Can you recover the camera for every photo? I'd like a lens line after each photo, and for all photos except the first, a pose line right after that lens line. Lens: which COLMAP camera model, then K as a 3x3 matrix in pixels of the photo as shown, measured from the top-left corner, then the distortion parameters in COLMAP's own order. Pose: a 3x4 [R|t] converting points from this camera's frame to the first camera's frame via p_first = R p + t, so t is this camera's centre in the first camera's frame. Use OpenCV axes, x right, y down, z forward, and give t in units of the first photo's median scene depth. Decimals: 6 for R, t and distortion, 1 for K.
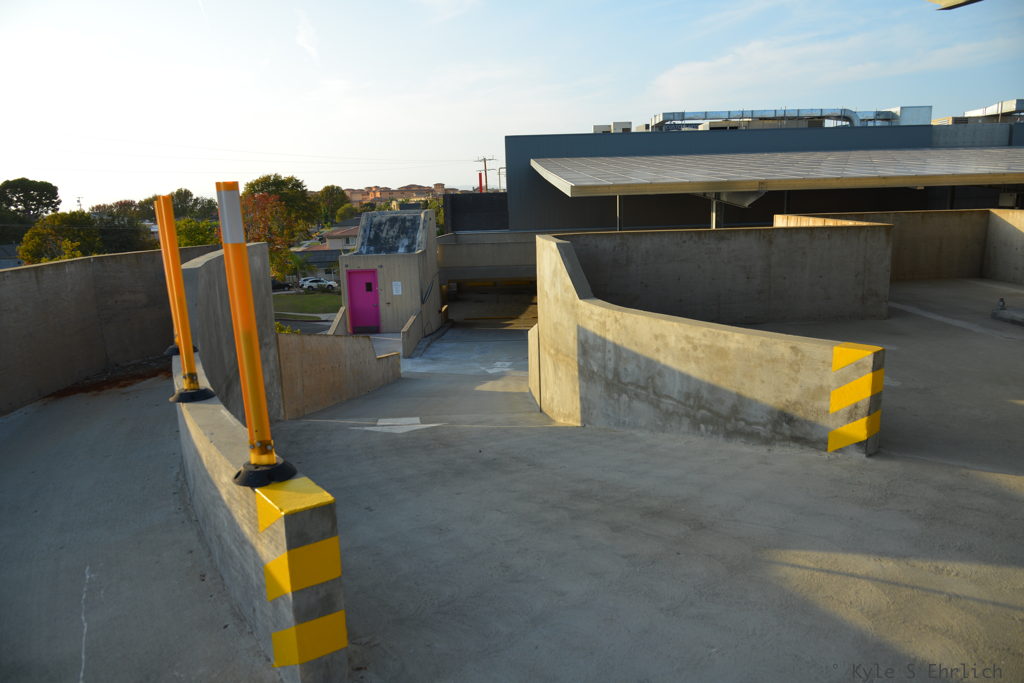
lens RADIAL K [[689.1, 0, 510.6], [0, 689.1, 340.9], [0, 0, 1]] dist [-0.041260, 0.007440]
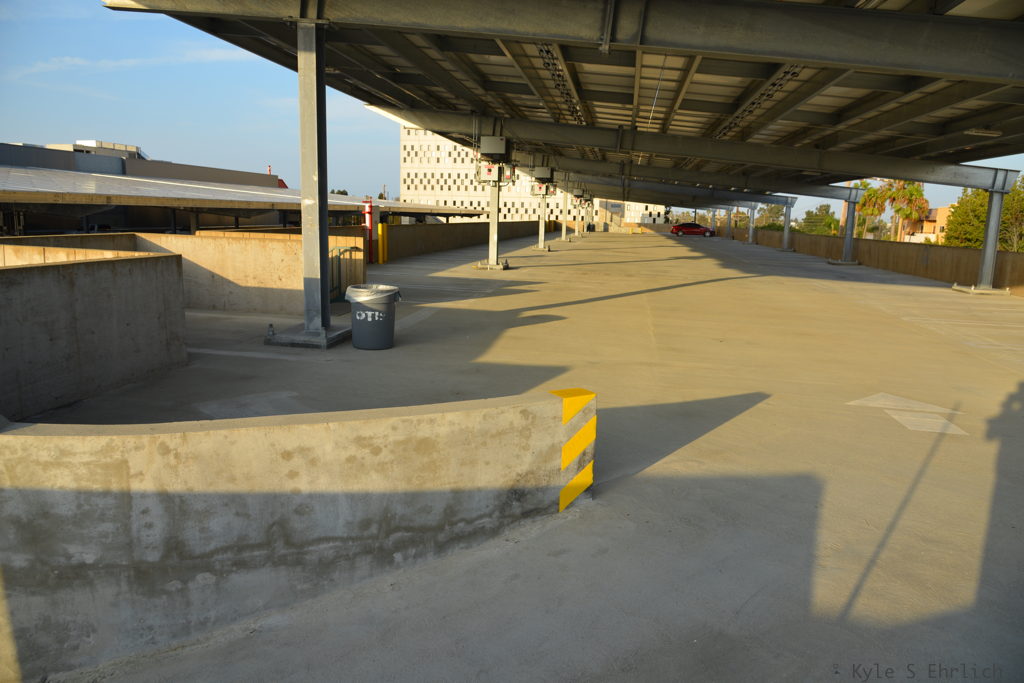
lens RADIAL K [[689.1, 0, 510.6], [0, 689.1, 340.9], [0, 0, 1]] dist [-0.041260, 0.007440]
pose [[0.163844, -0.135853, 0.977087, -0.075705], [0.159006, 0.981158, 0.109756, -0.031683], [-0.973587, 0.137380, 0.182359, 0.156157]]
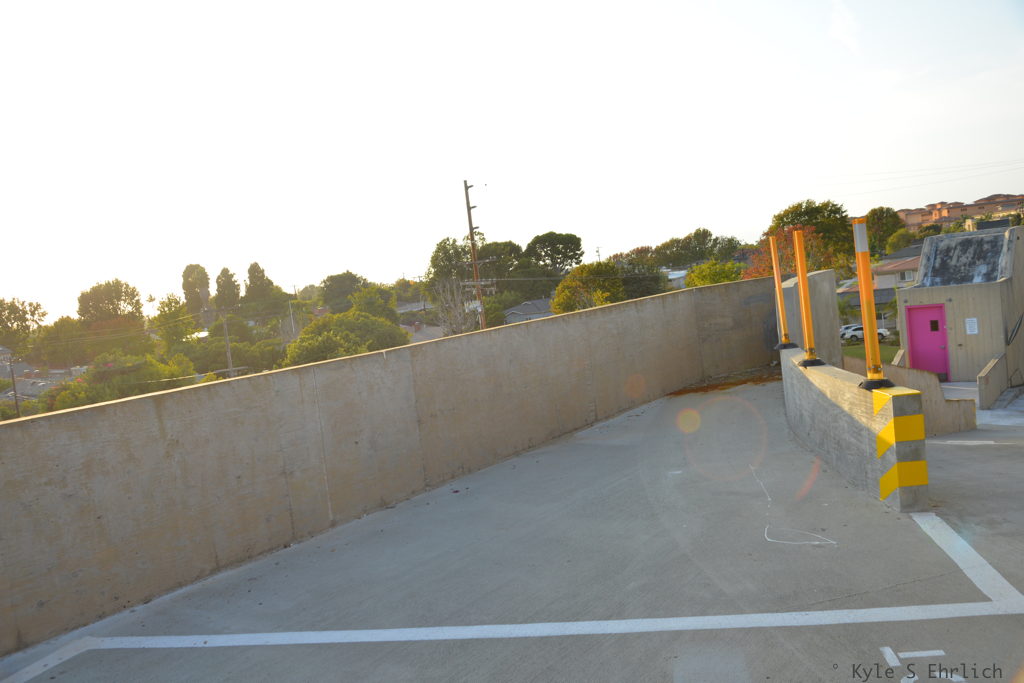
lens RADIAL K [[869.8, 0, 514.0], [0, 869.8, 341.2], [0, 0, 1]] dist [-0.048811, 0.022601]
pose [[0.792726, -0.018254, -0.609305, 0.024137], [-0.028960, 0.997295, -0.067556, 0.025691], [0.608890, 0.071199, 0.790053, -0.127236]]
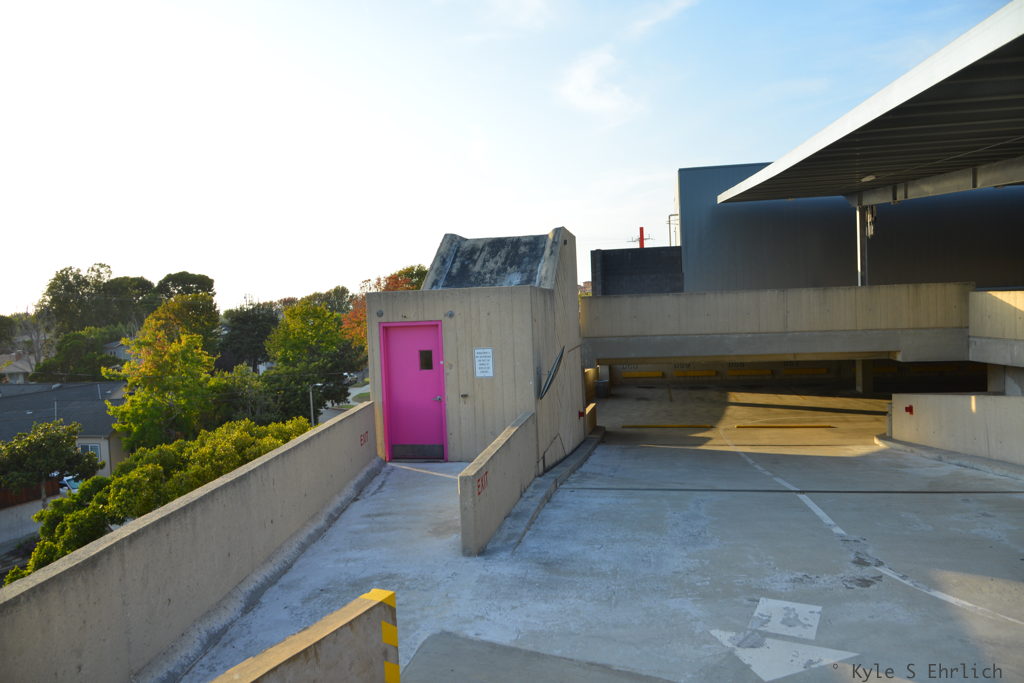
lens RADIAL K [[689.1, 0, 510.6], [0, 689.1, 340.9], [0, 0, 1]] dist [-0.041260, 0.007440]
pose [[0.977208, 0.000627, -0.212281, -0.053637], [-0.030909, 0.989759, -0.139361, -0.029201], [0.210019, 0.142747, 0.967220, 0.584381]]
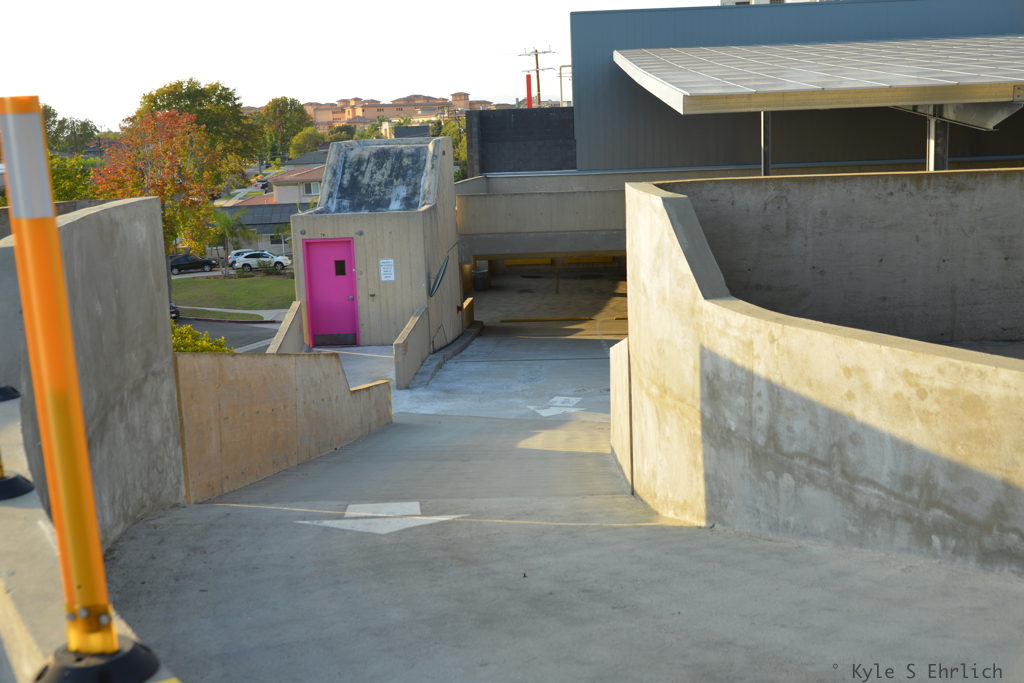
lens RADIAL K [[1153.5, 0, 513.9], [0, 1153.5, 340.5], [0, 0, 1]] dist [-0.034326, 0.004843]
pose [[0.998422, 0.003351, -0.056057, -0.000374], [-0.004054, 0.999915, -0.012431, -0.004096], [0.056011, 0.012638, 0.998350, 0.016949]]
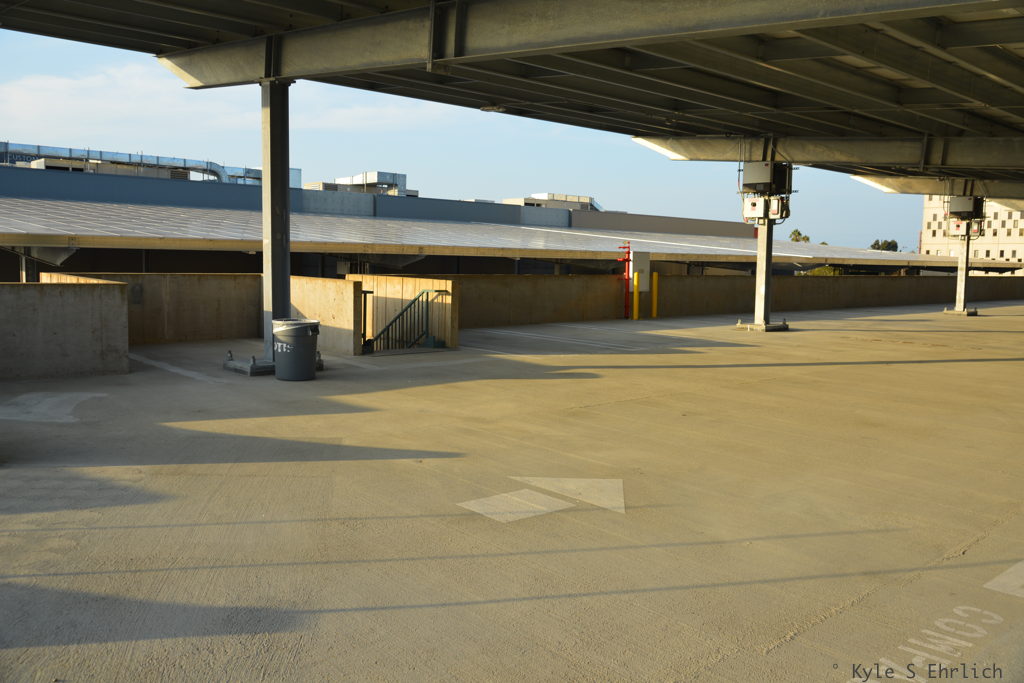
lens RADIAL K [[869.8, 0, 514.0], [0, 869.8, 341.2], [0, 0, 1]] dist [-0.048811, 0.022601]
pose [[0.736085, -0.012828, 0.676768, 0.034255], [0.088177, 0.993118, -0.077080, 0.025183], [-0.671121, 0.116413, 0.732150, -0.125872]]
